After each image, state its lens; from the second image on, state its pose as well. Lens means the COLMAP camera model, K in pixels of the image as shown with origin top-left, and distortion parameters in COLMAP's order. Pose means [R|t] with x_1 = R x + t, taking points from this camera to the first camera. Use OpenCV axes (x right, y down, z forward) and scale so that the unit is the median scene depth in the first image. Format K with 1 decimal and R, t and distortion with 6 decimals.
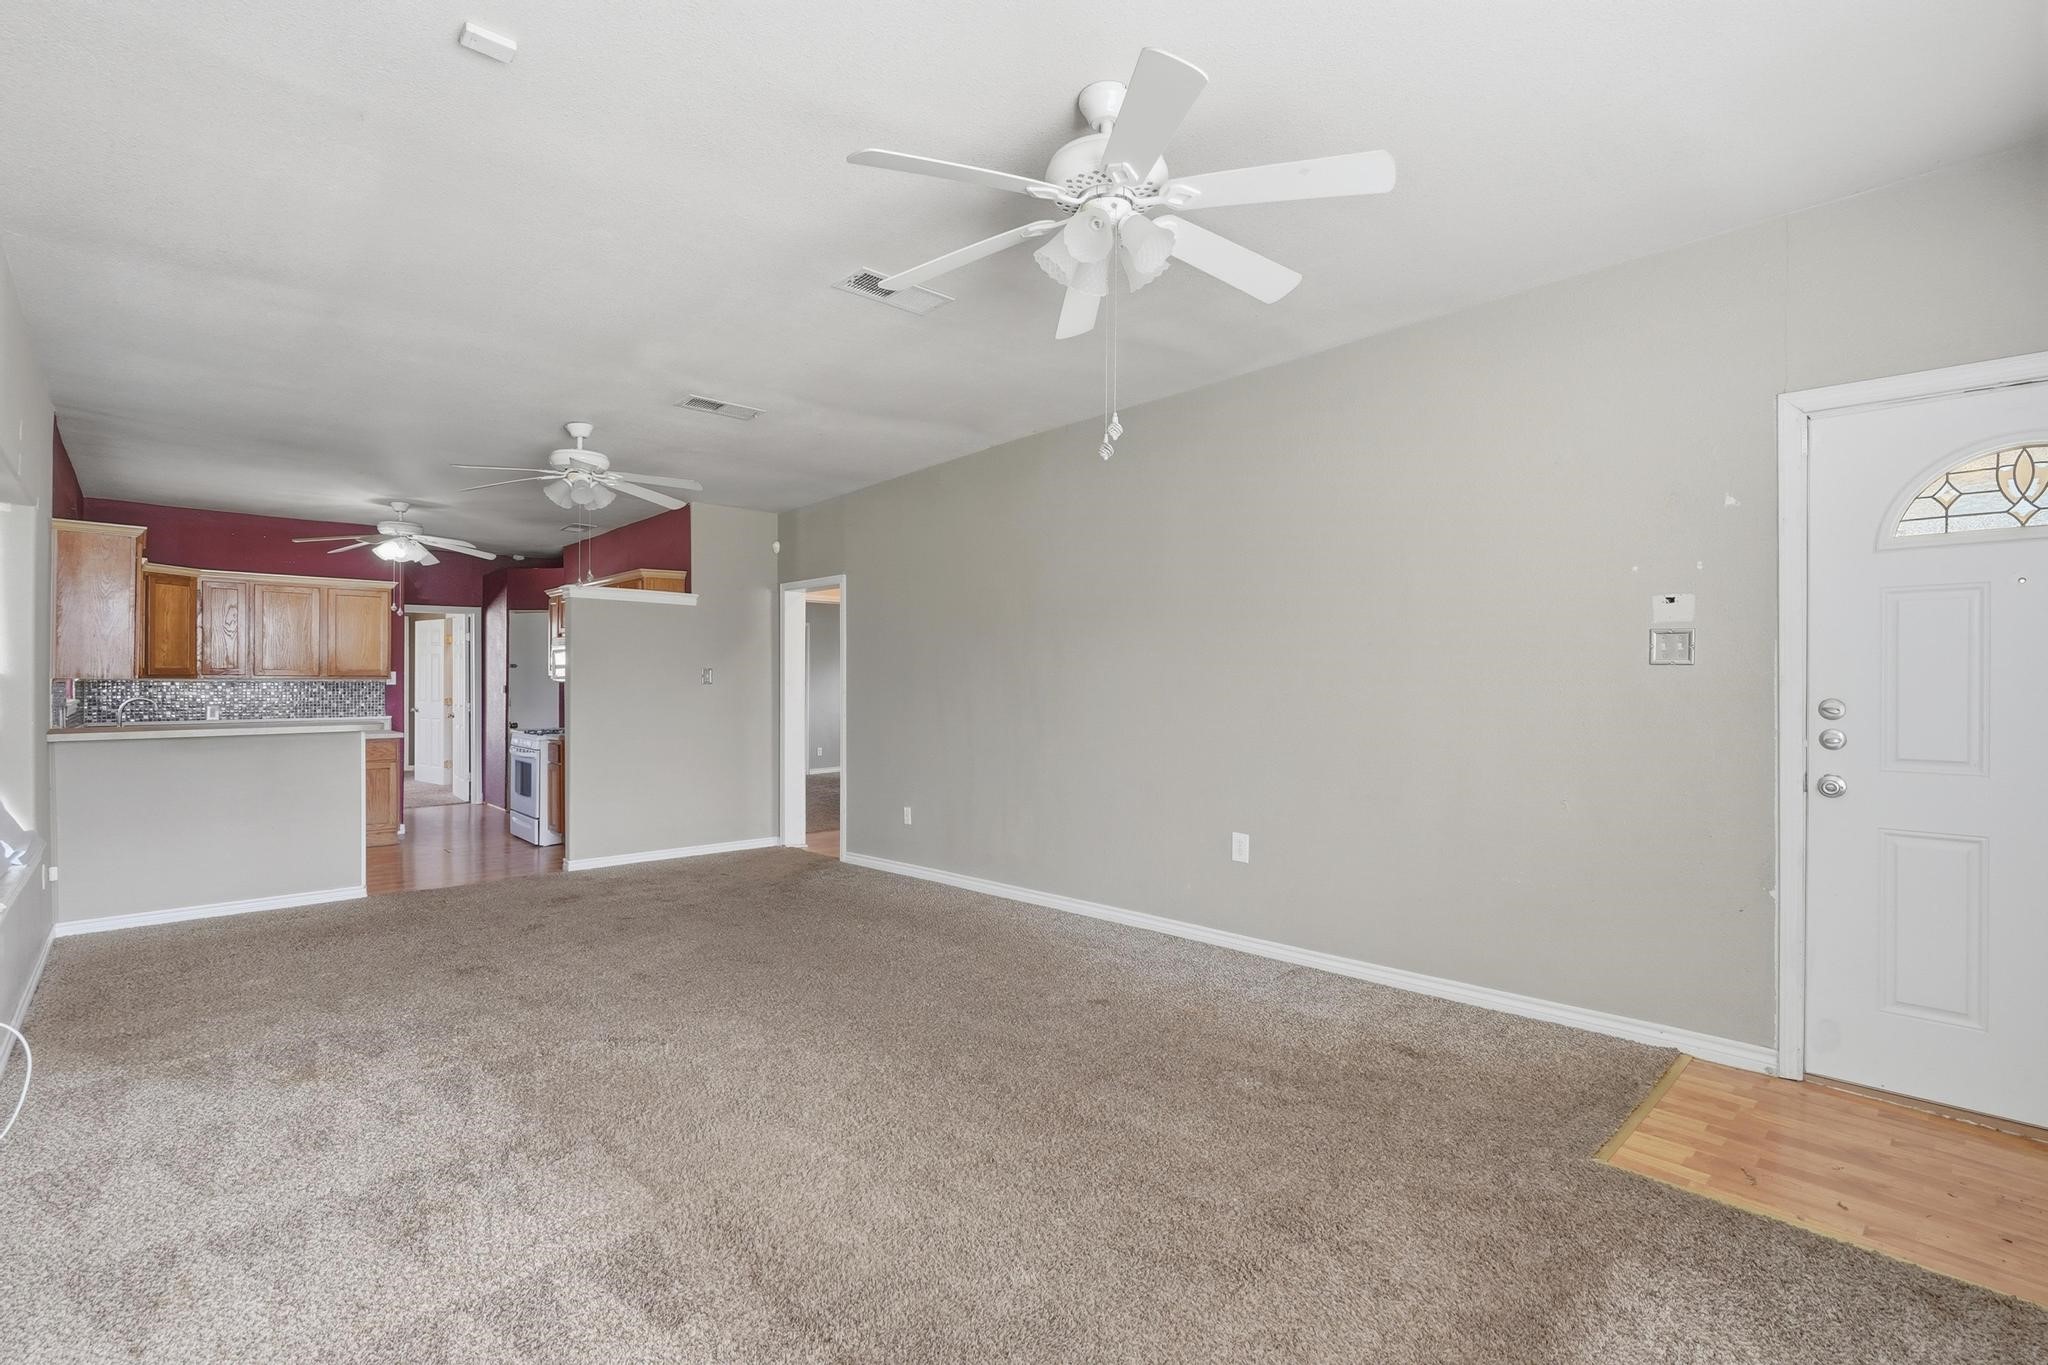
lens RADIAL K [[923.8, 0, 1028.0], [0, 923.8, 677.9], [0, 0, 1]] dist [-0.000574, 0.000007]
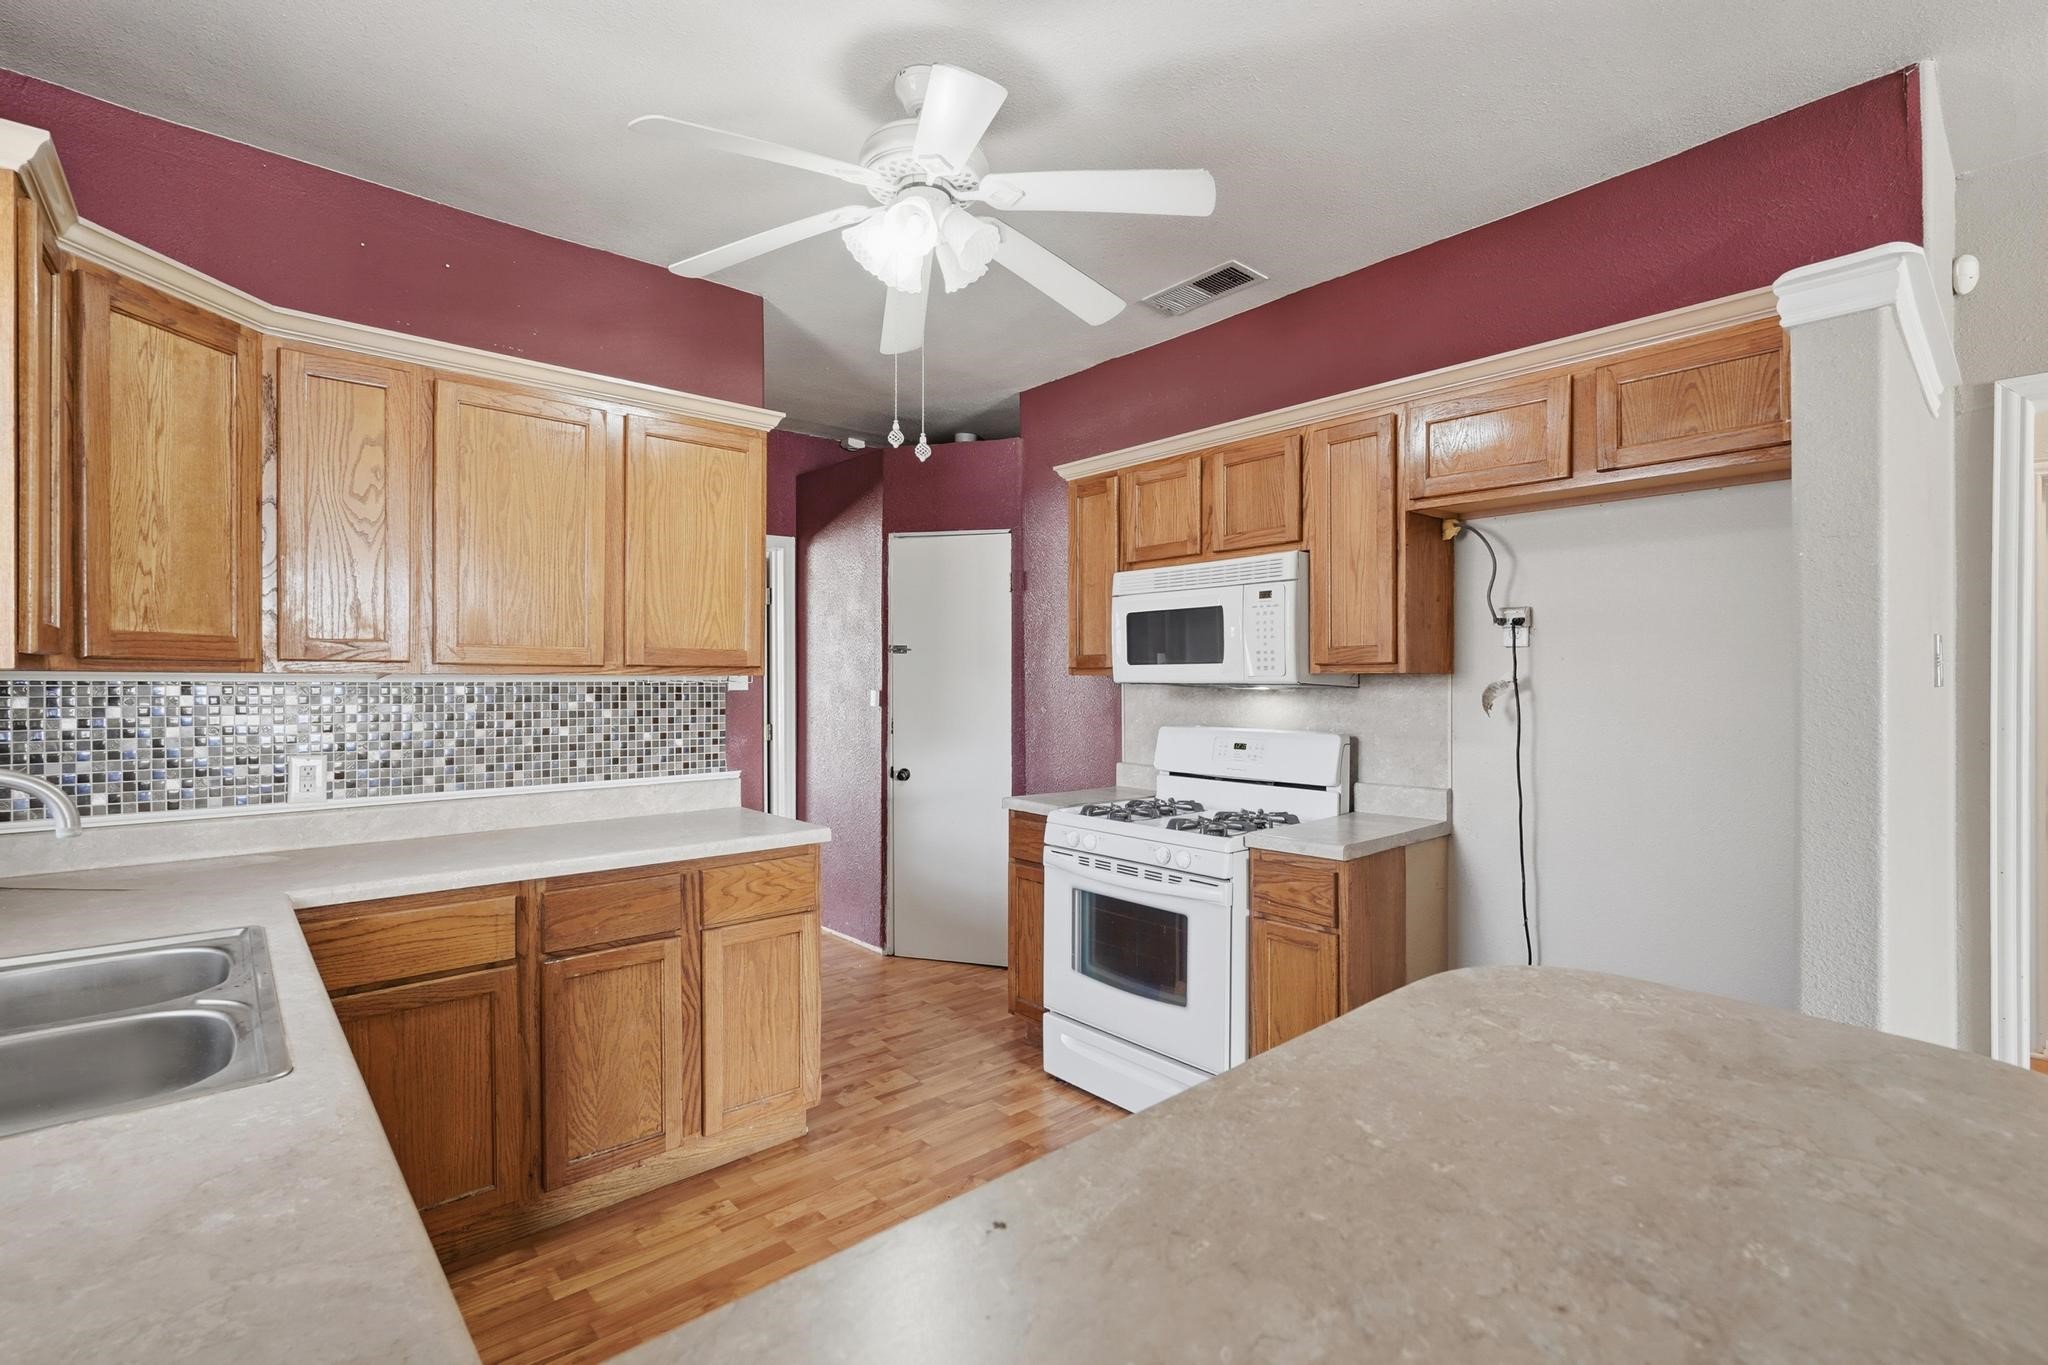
lens RADIAL K [[931.4, 0, 1033.3], [0, 931.4, 692.3], [0, 0, 1]] dist [-0.002060, 0.000034]
pose [[0.999708, 0.000434, -0.024157, -0.630936], [-0.000109, 0.999909, 0.013466, 0.003149], [0.024160, -0.013460, 0.999617, 0.691187]]
